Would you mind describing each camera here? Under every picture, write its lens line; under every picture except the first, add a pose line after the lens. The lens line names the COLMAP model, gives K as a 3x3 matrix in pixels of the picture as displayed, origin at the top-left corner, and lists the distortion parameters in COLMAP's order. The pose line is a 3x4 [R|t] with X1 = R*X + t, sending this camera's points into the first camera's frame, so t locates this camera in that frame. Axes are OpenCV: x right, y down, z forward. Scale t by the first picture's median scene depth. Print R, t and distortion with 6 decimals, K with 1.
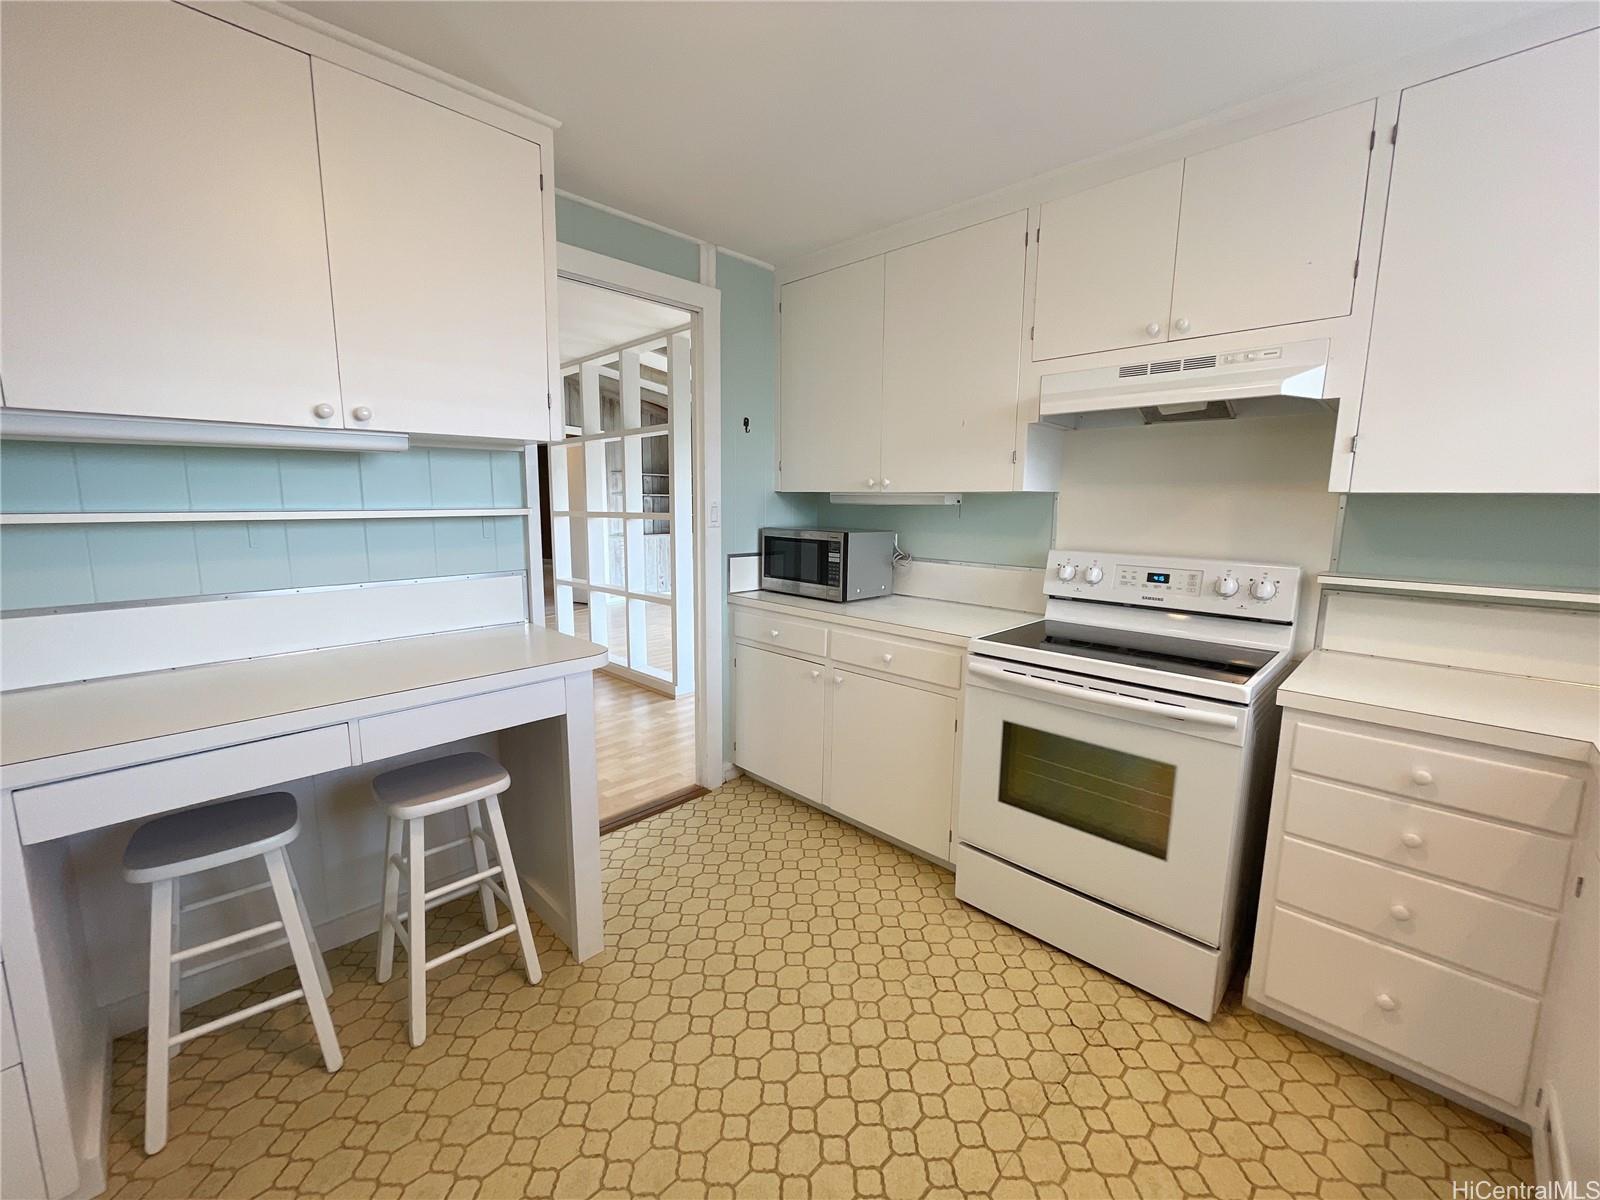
lens RADIAL K [[645.6, 0, 793.8], [0, 645.6, 600.2], [0, 0, 1]] dist [-0.000373, 0.000055]
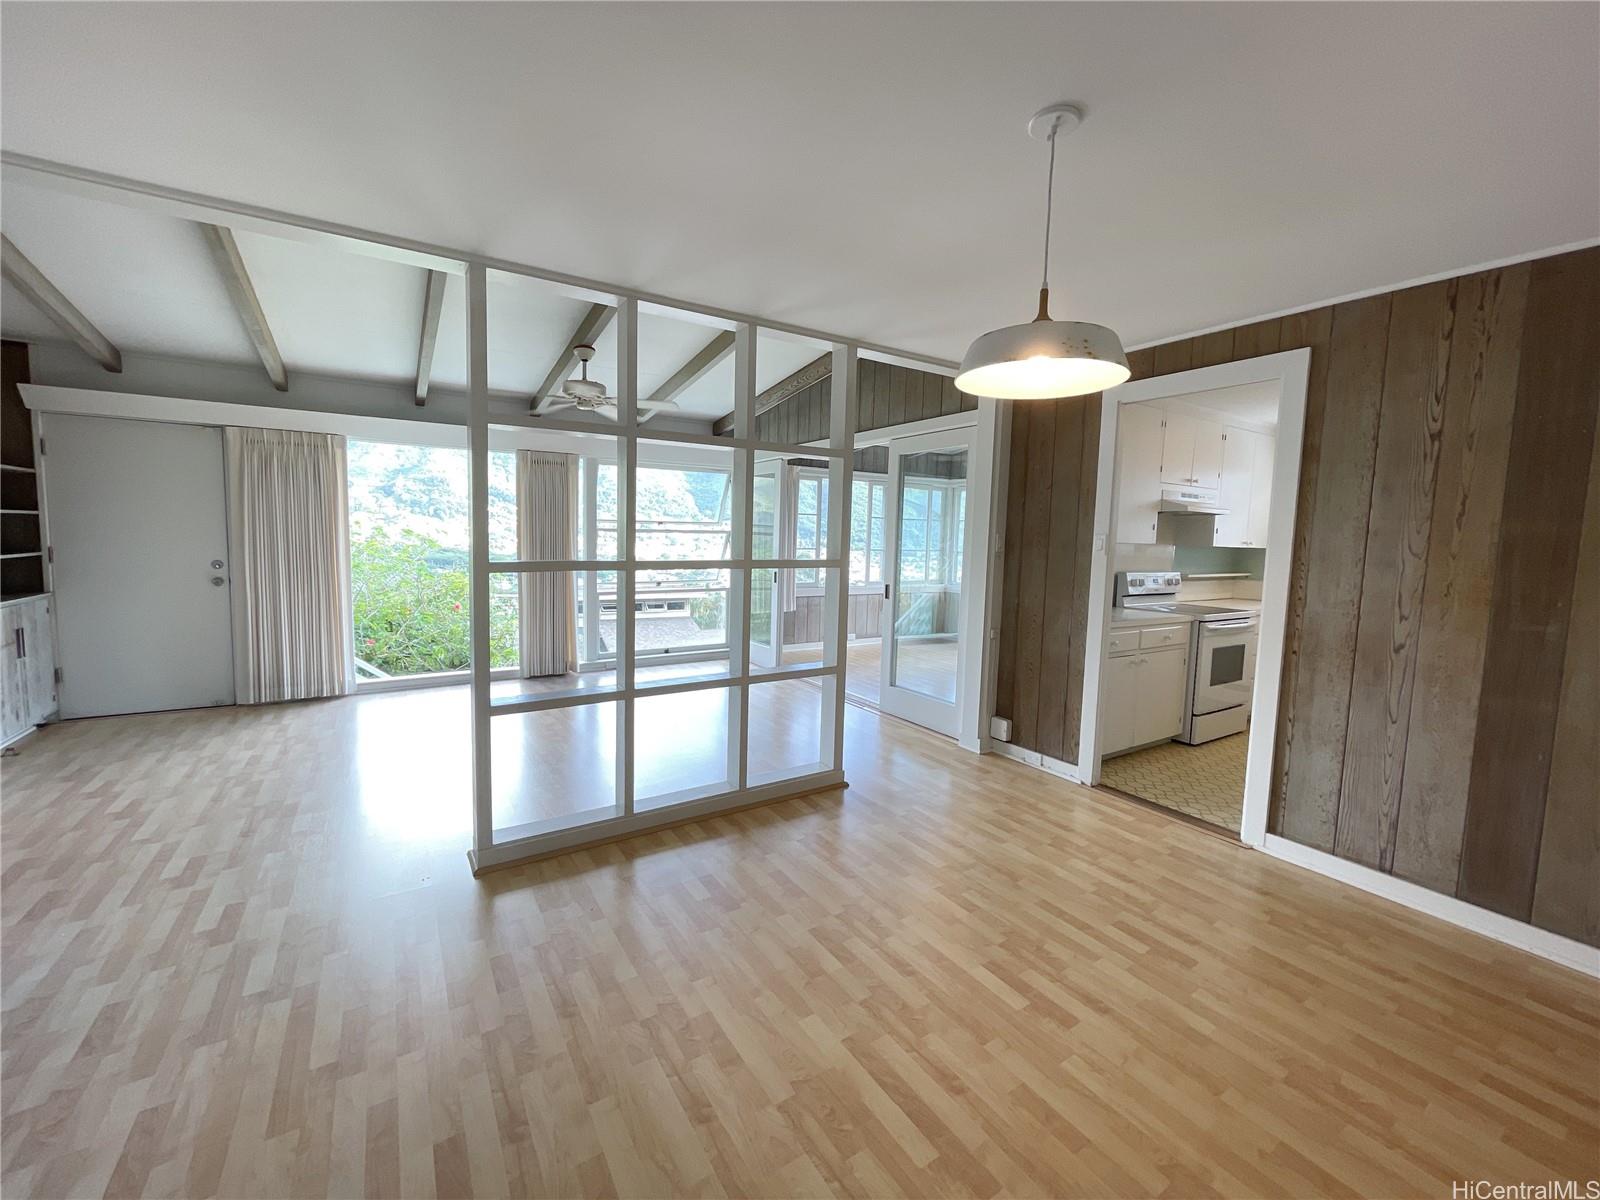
lens RADIAL K [[642.8, 0, 797.4], [0, 642.8, 594.9], [0, 0, 1]] dist [-0.000748, 0.000279]
pose [[0.216463, -0.089055, 0.972221, -0.942259], [0.122069, 0.990485, 0.063549, -0.140038], [-0.968630, 0.104922, 0.225274, 0.831385]]
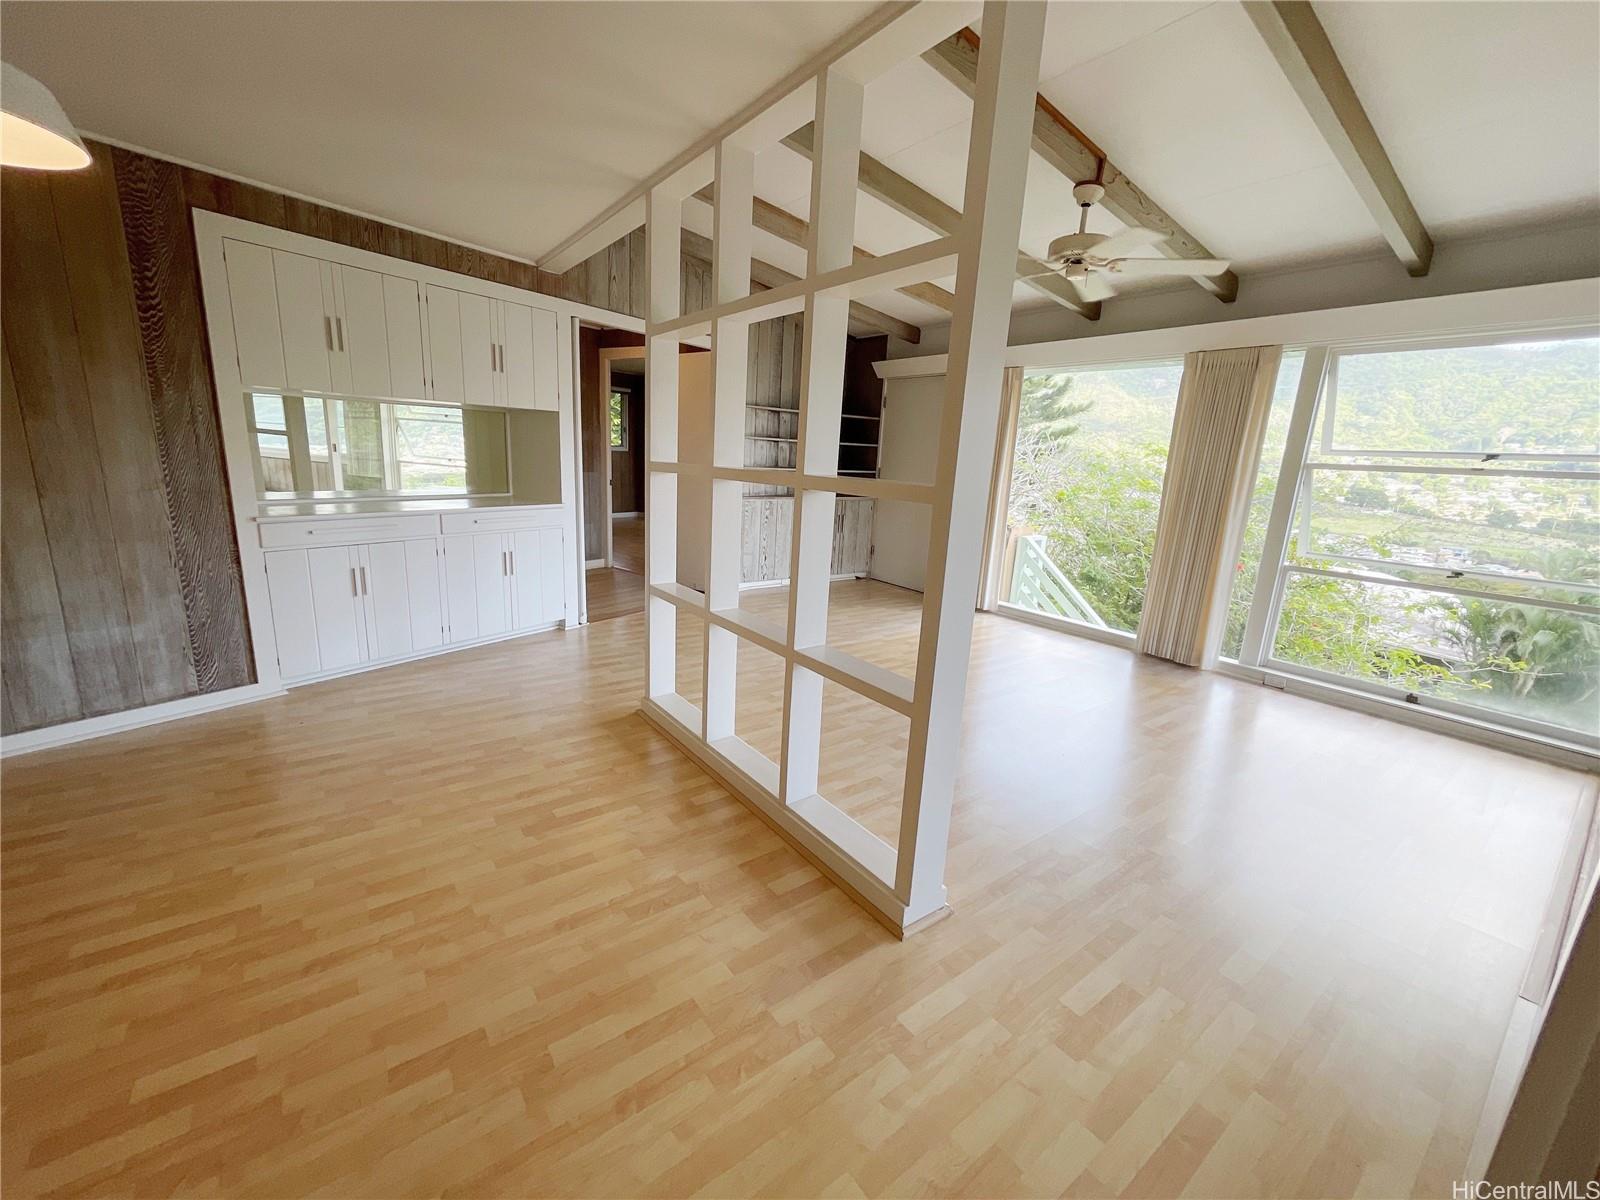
lens RADIAL K [[642.8, 0, 797.4], [0, 642.8, 594.9], [0, 0, 1]] dist [-0.000748, 0.000279]
pose [[0.987697, 0.076784, -0.136231, -0.205738], [-0.067053, 0.994954, 0.074639, -0.089137], [0.141274, -0.064586, 0.987861, 0.582723]]
